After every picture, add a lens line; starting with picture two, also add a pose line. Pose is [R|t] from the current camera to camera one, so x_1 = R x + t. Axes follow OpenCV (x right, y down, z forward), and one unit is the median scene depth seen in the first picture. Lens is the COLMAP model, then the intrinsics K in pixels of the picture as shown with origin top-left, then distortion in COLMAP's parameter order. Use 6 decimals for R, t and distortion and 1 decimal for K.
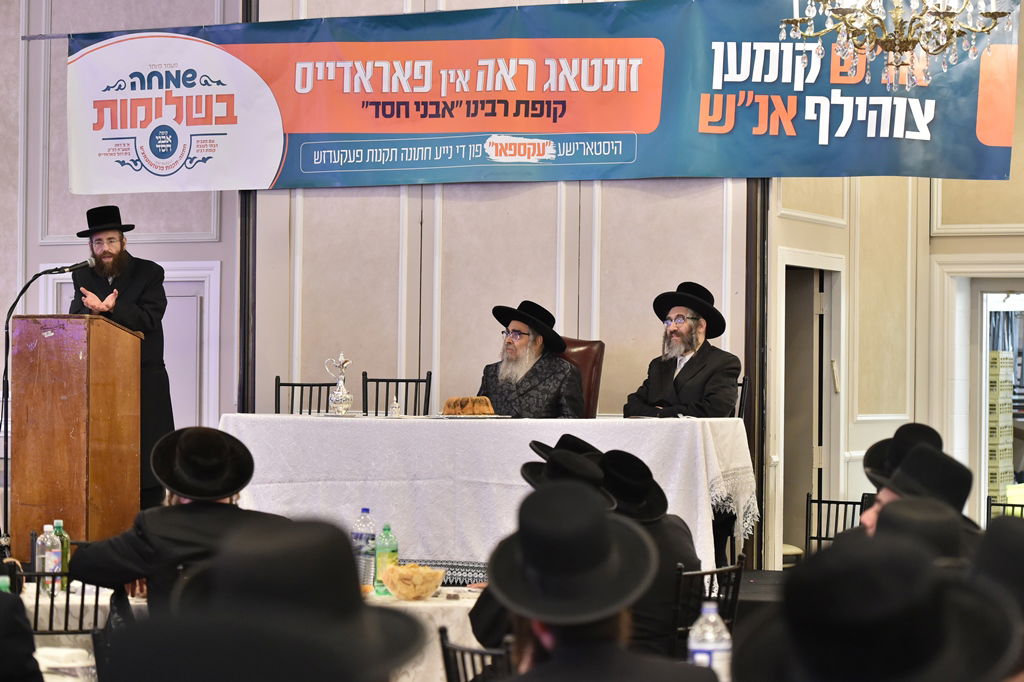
lens RADIAL K [[2925.4, 0, 511.8], [0, 2925.4, 341.6], [0, 0, 1]] dist [-0.060851, 0.000000]
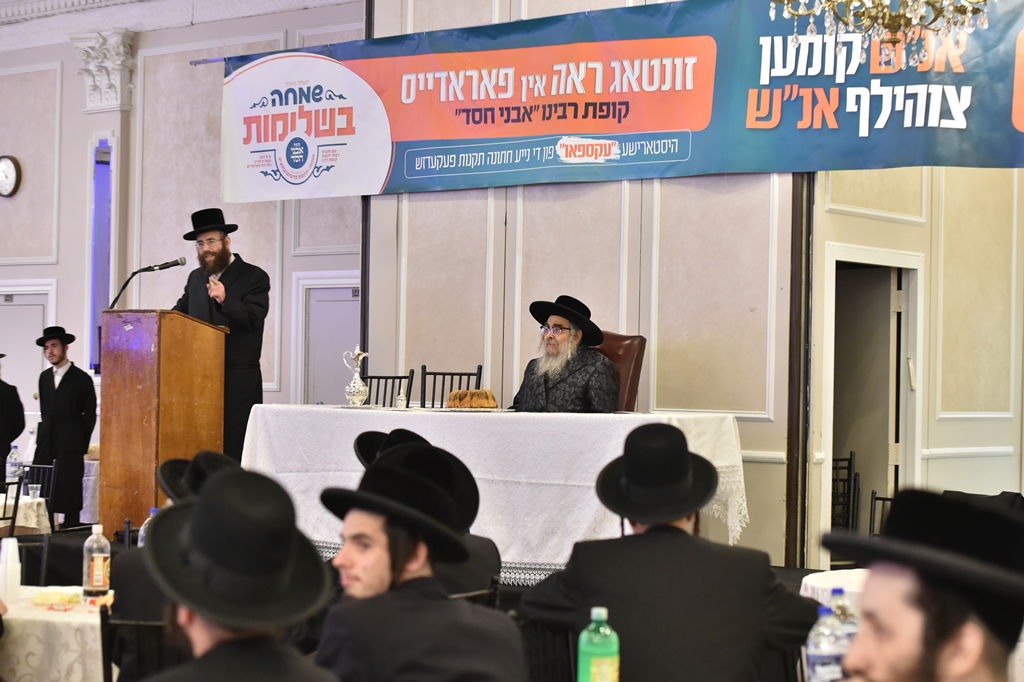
lens RADIAL K [[2118.5, 0, 512.3], [0, 2118.5, 342.4], [0, 0, 1]] dist [-0.050232, 0.000000]
pose [[0.971779, 0.004470, -0.235851, 0.154214], [-0.005534, 0.999977, -0.003850, 0.004911], [0.235828, 0.005047, 0.971782, 0.273118]]
